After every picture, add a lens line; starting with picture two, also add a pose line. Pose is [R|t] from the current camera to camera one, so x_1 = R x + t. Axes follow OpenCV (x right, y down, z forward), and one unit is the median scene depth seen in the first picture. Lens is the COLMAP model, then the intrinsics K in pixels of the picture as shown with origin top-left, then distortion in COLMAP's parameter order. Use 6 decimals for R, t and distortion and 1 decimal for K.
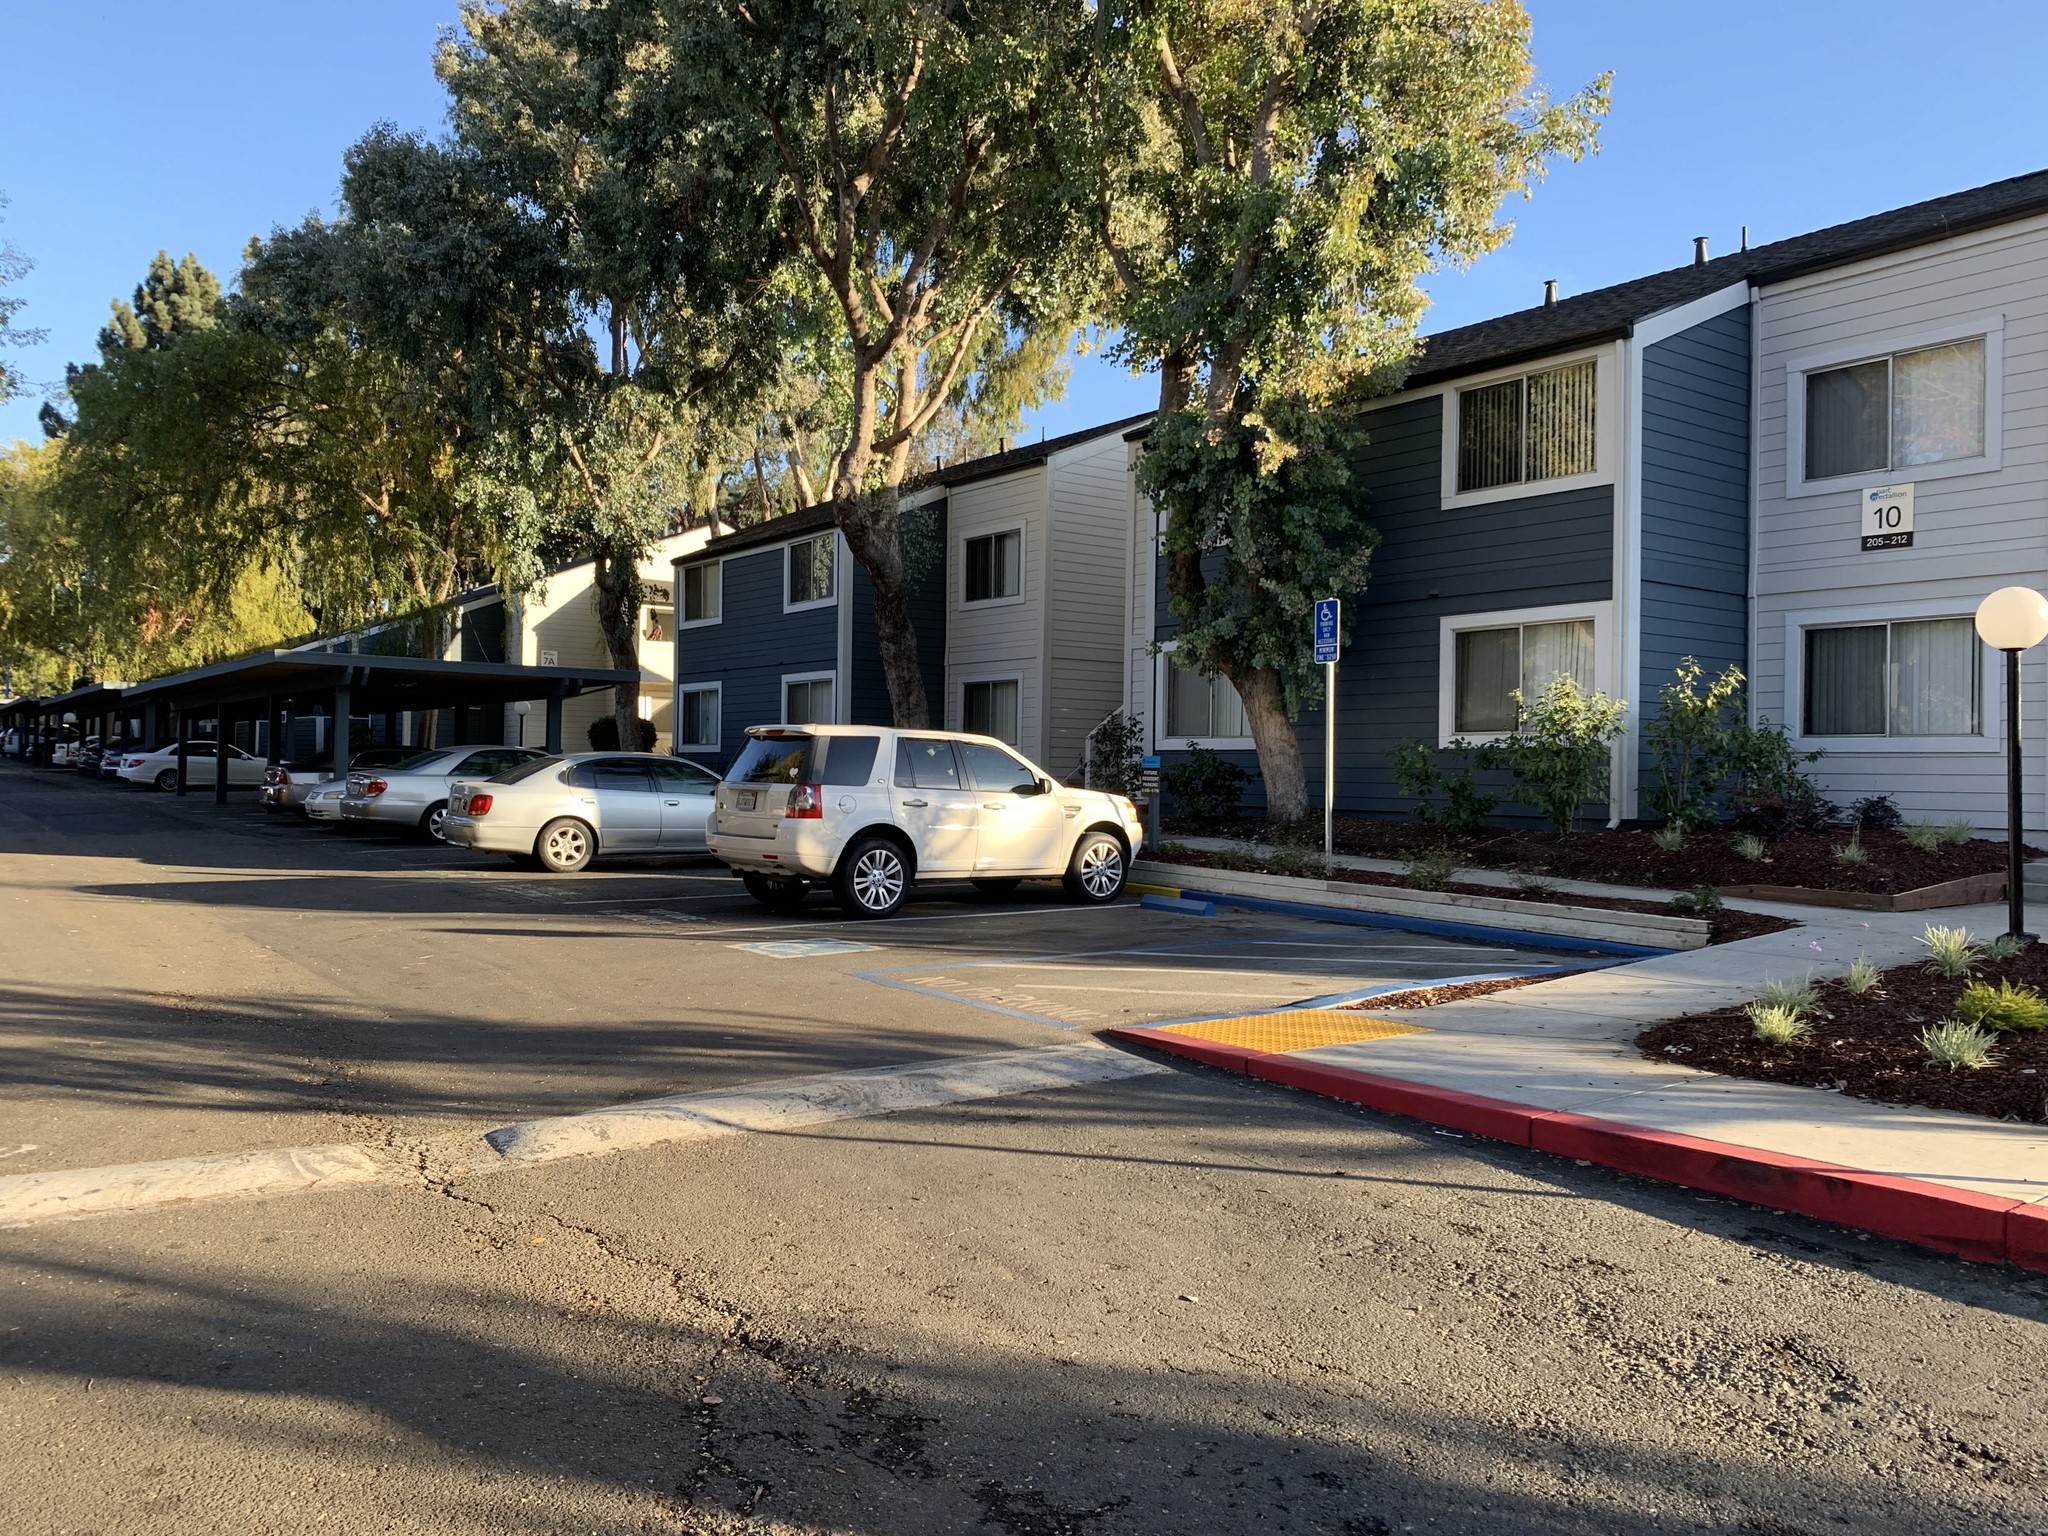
lens RADIAL K [[1541.3, 0, 1025.0], [0, 1541.3, 765.3], [0, 0, 1]] dist [0.000312, 0.001443]
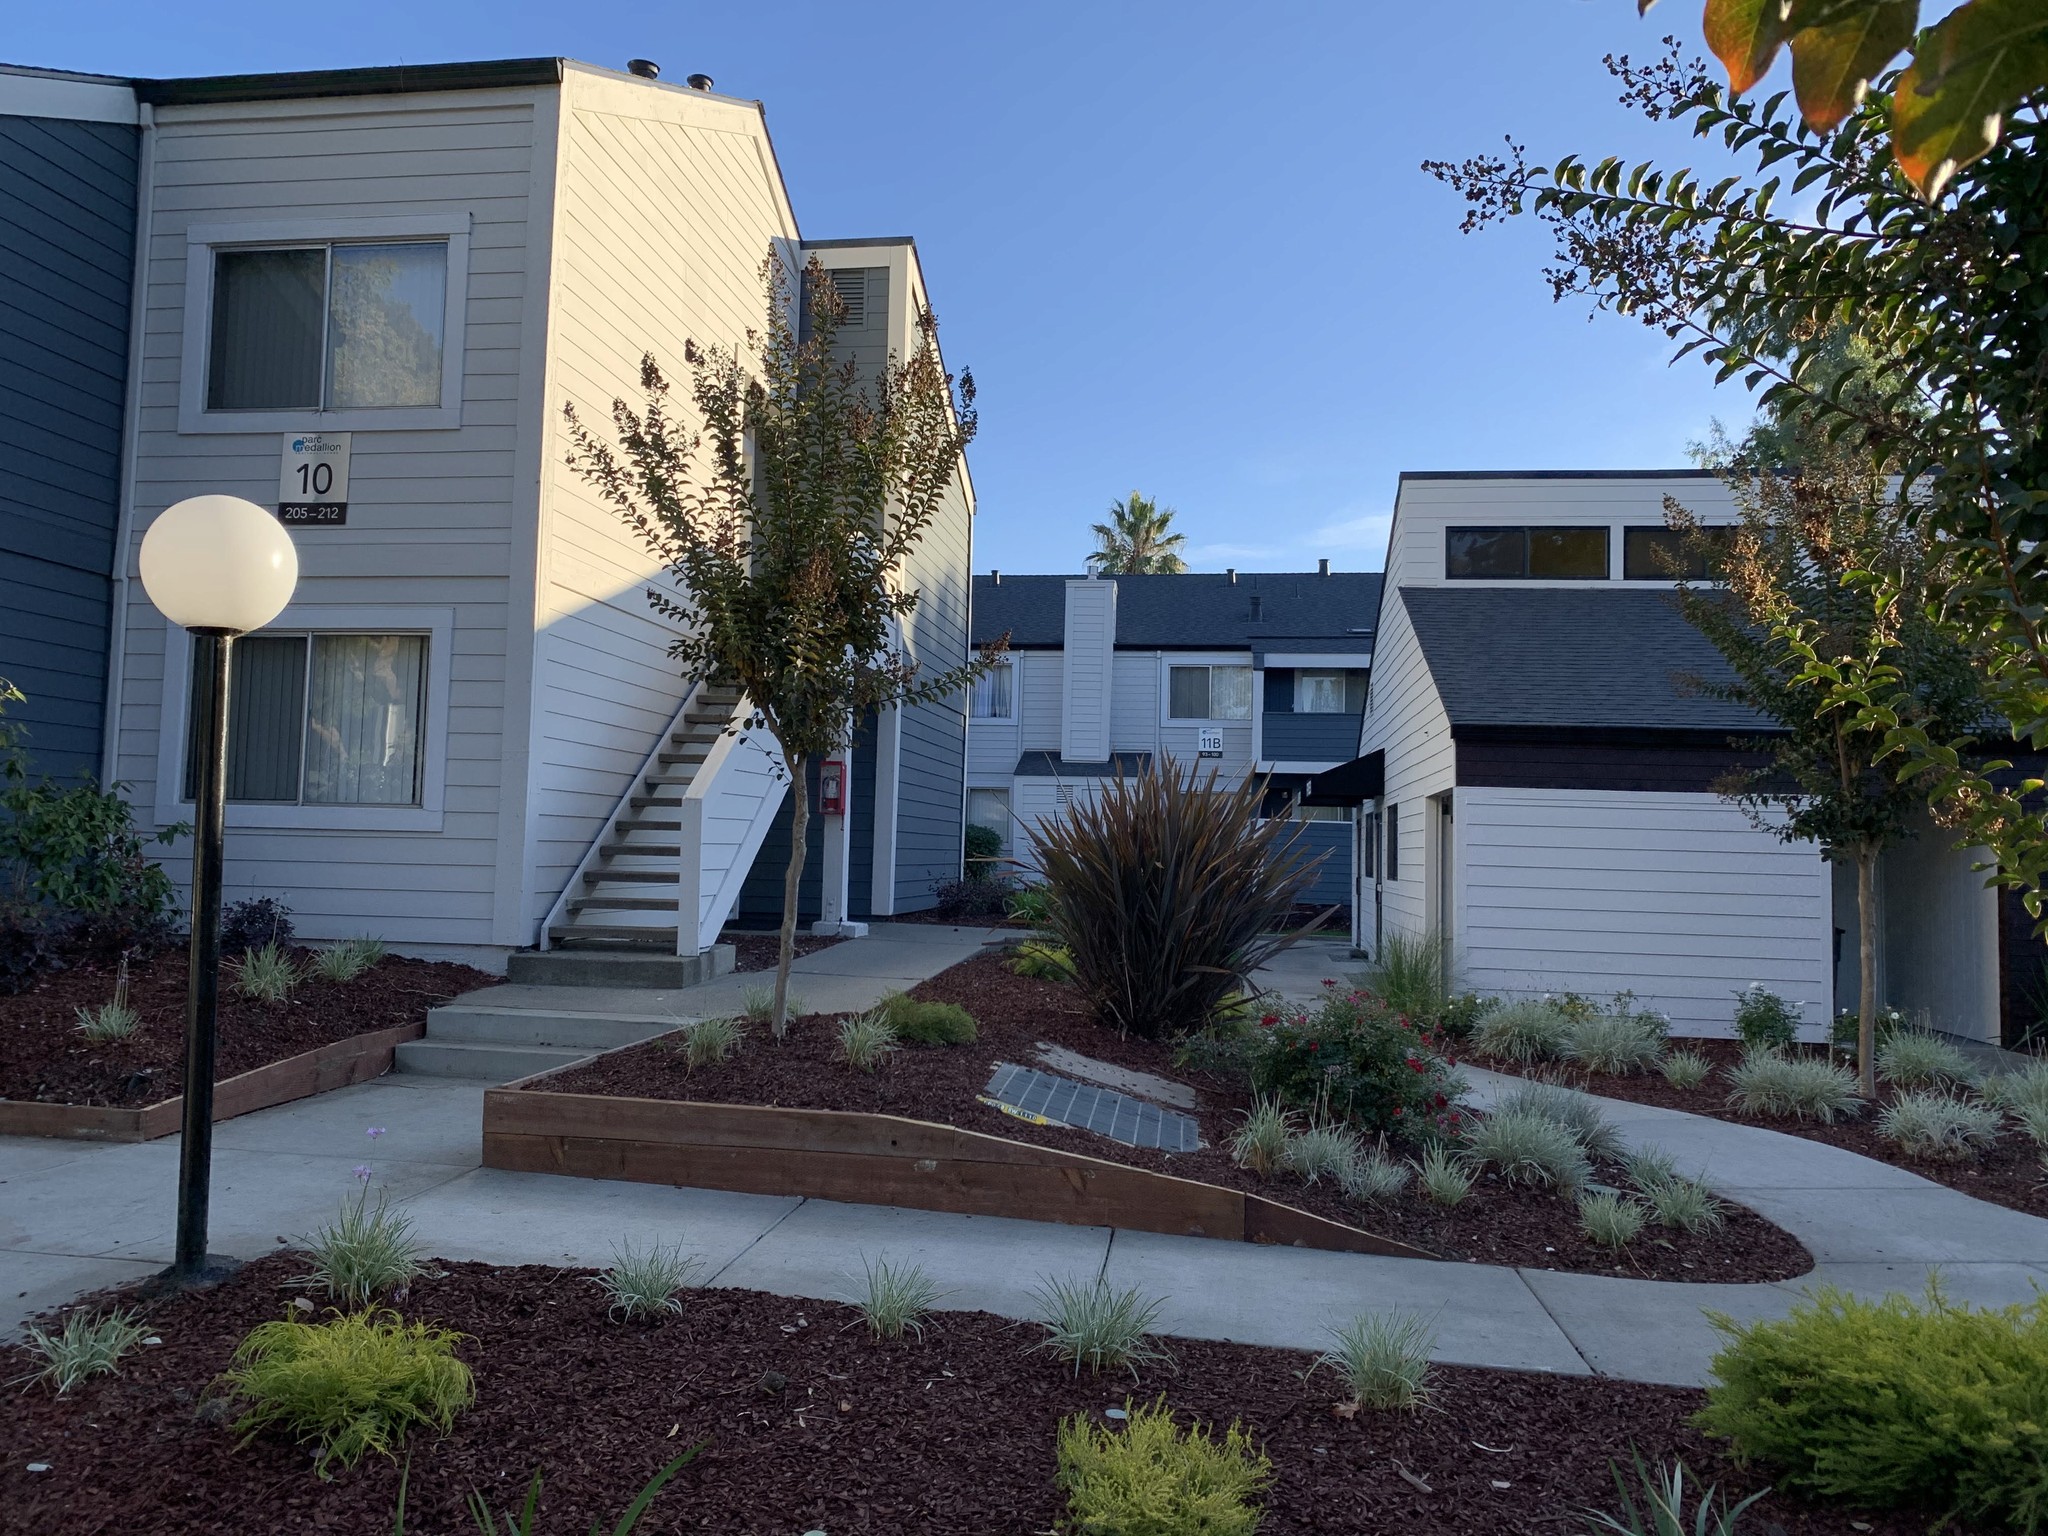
lens RADIAL K [[1541.3, 0, 1018.1], [0, 1541.3, 761.3], [0, 0, 1]] dist [0.000312, 0.001443]
pose [[0.697272, 0.045778, 0.715343, 0.299364], [-0.016831, 0.998729, -0.047507, -0.011104], [-0.716609, 0.021085, 0.697157, 0.315603]]
